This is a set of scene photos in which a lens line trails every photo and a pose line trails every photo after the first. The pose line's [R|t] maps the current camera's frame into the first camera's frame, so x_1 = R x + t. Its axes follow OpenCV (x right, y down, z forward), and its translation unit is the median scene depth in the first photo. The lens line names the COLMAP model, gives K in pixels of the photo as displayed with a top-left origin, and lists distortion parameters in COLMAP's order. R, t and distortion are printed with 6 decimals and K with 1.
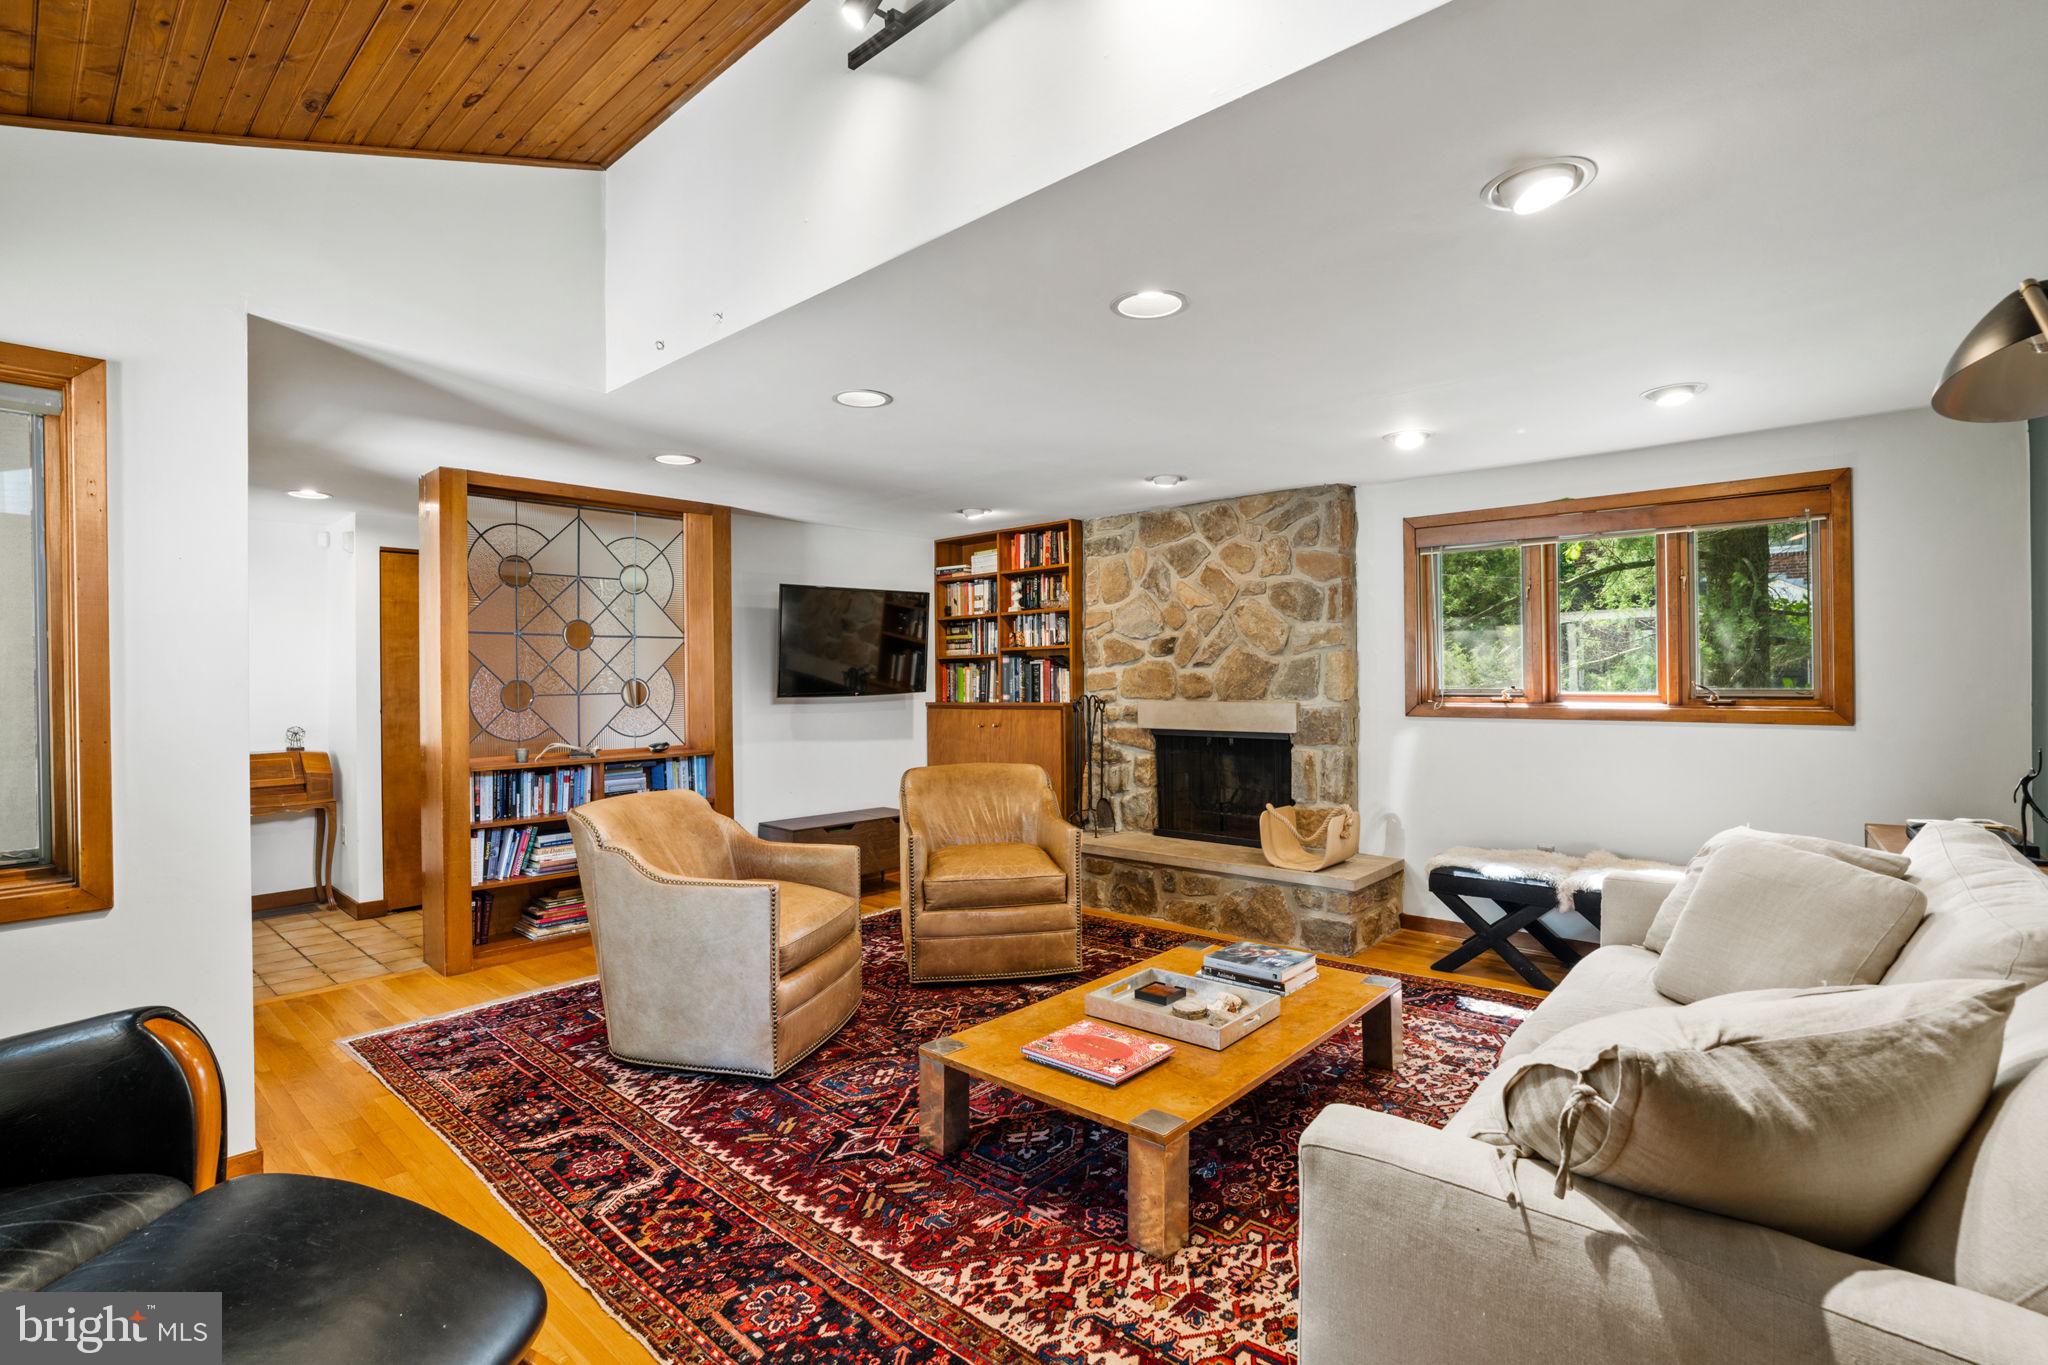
lens RADIAL K [[948.8, 0, 1009.1], [0, 948.8, 679.8], [0, 0, 1]] dist [-0.051340, 0.024253]
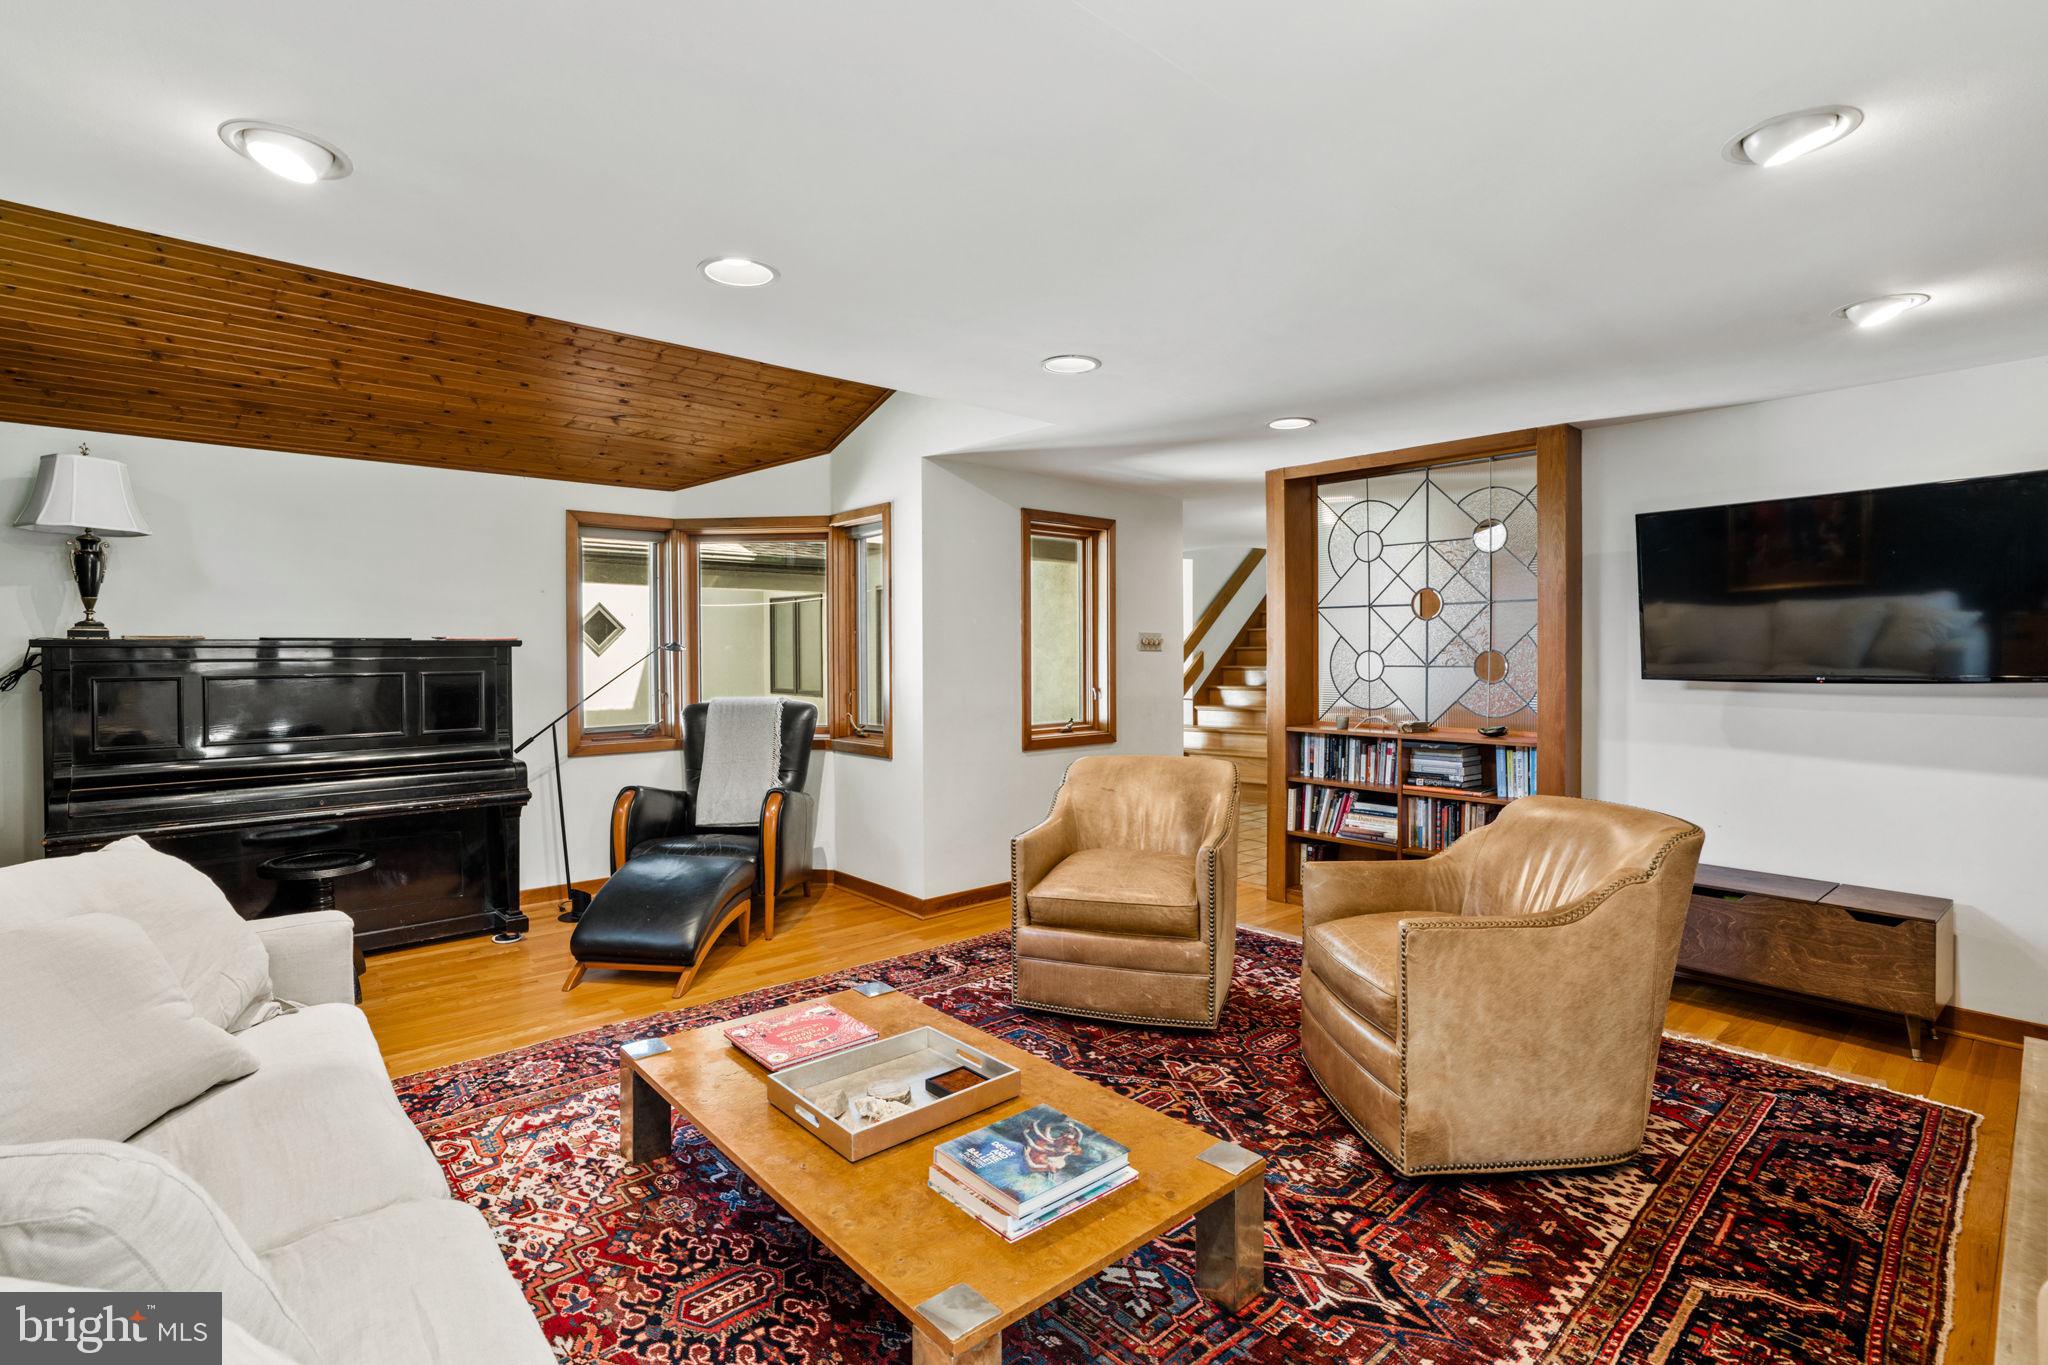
lens RADIAL K [[958.0, 0, 1013.0], [0, 958.0, 666.0], [0, 0, 1]] dist [-0.051510, 0.025543]
pose [[-0.105240, 0.024241, -0.994151, 0.526076], [0.001901, 0.999706, 0.024175, -0.009201], [0.994445, 0.000654, -0.105255, 0.661329]]
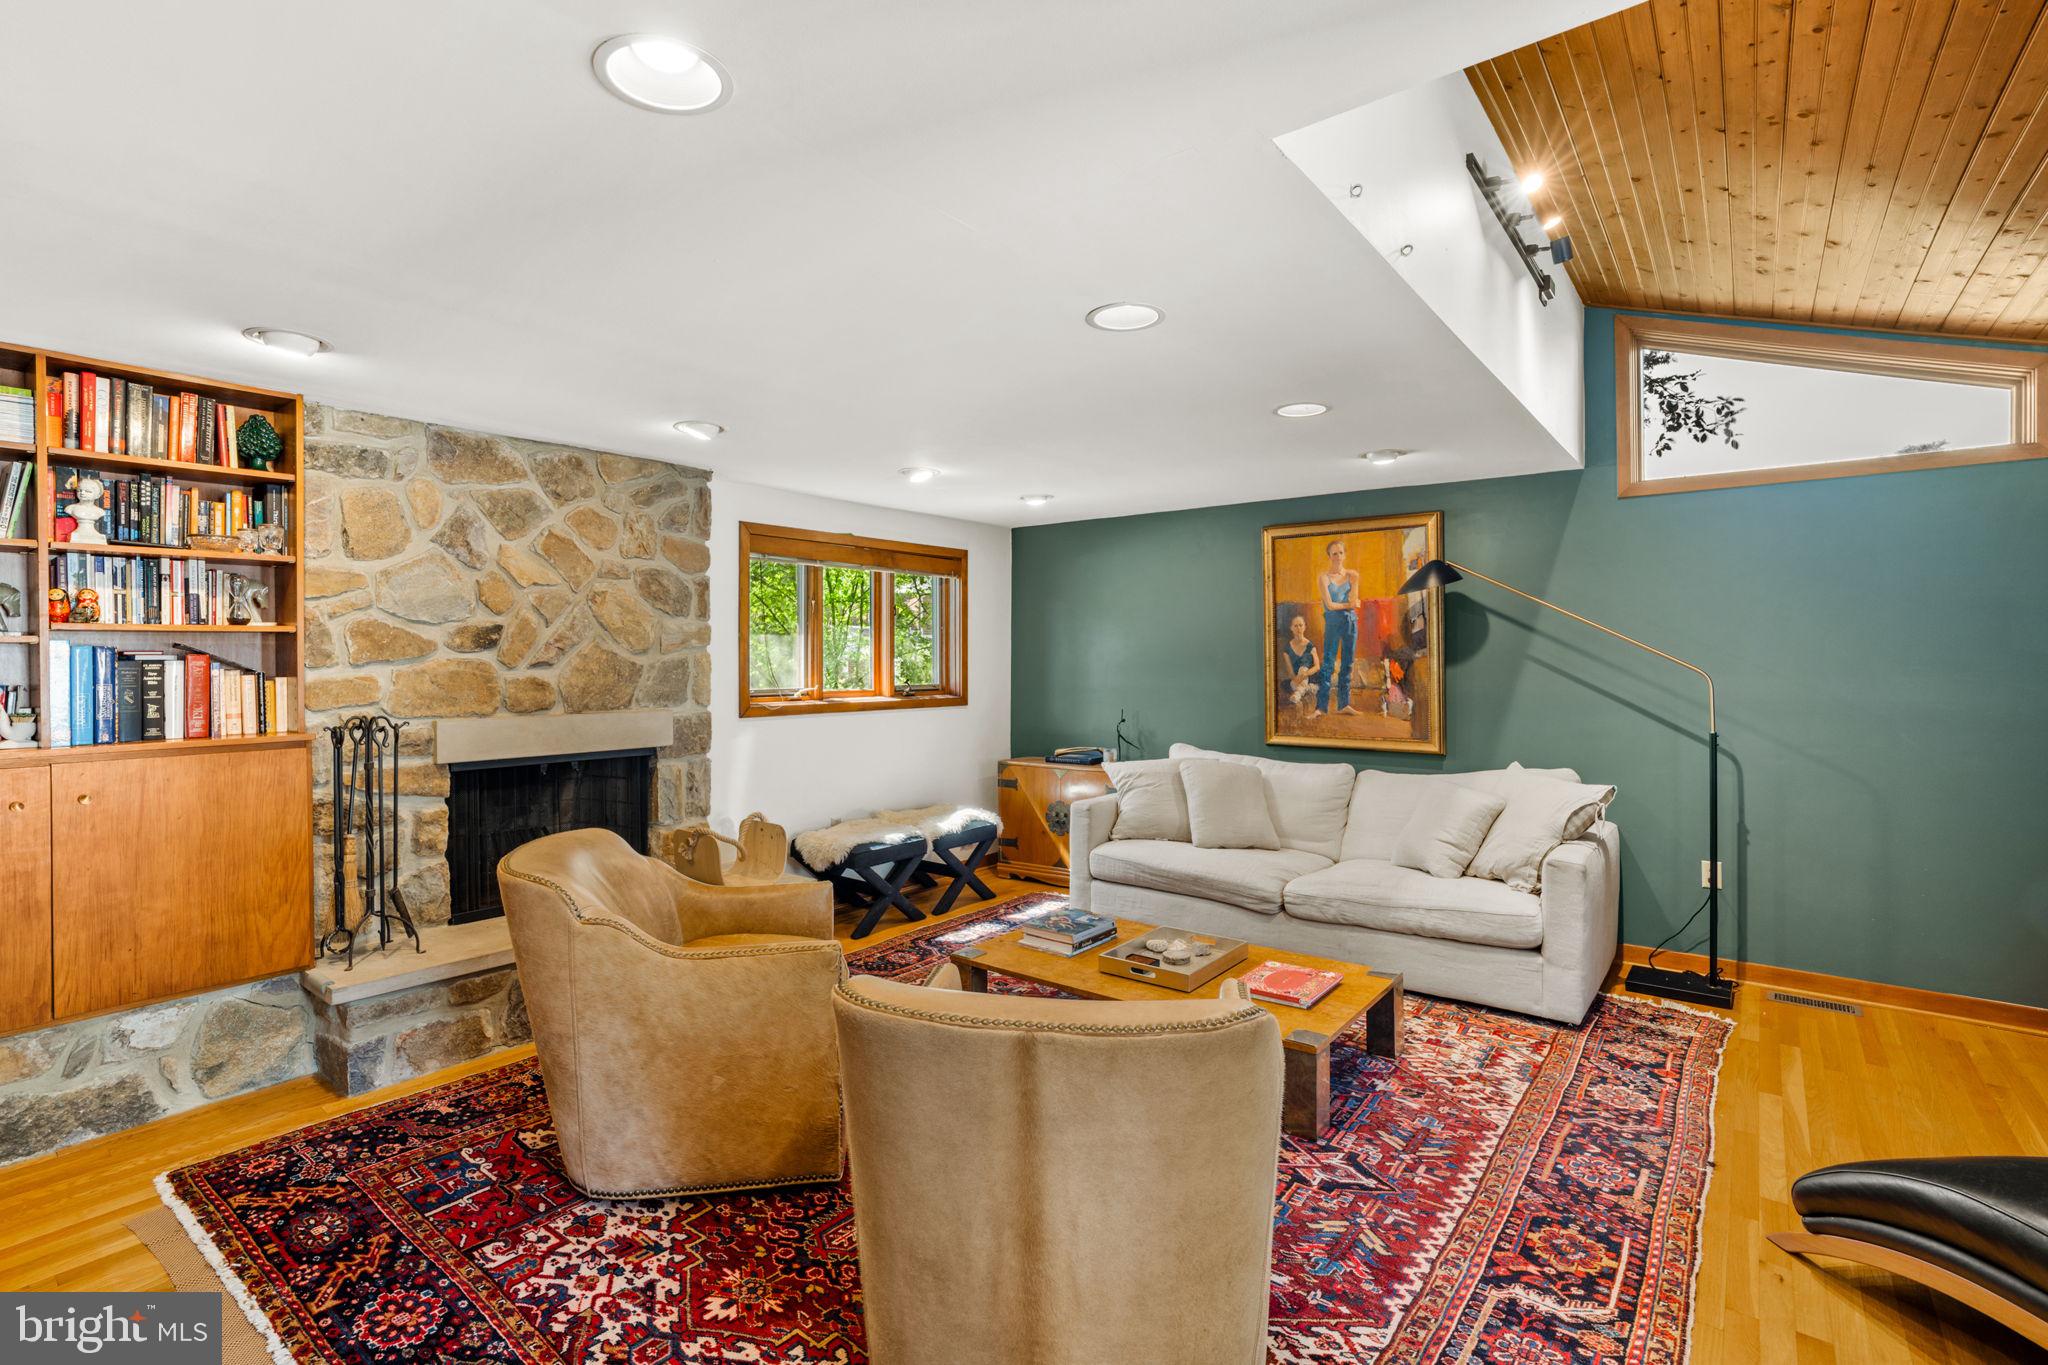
lens RADIAL K [[958.0, 0, 1013.0], [0, 958.0, 666.0], [0, 0, 1]] dist [-0.051510, 0.025543]
pose [[-0.064472, -0.000567, 0.997919, -0.571977], [0.003537, 0.999993, 0.000797, -0.015348], [-0.997913, 0.003581, -0.064469, 0.721001]]
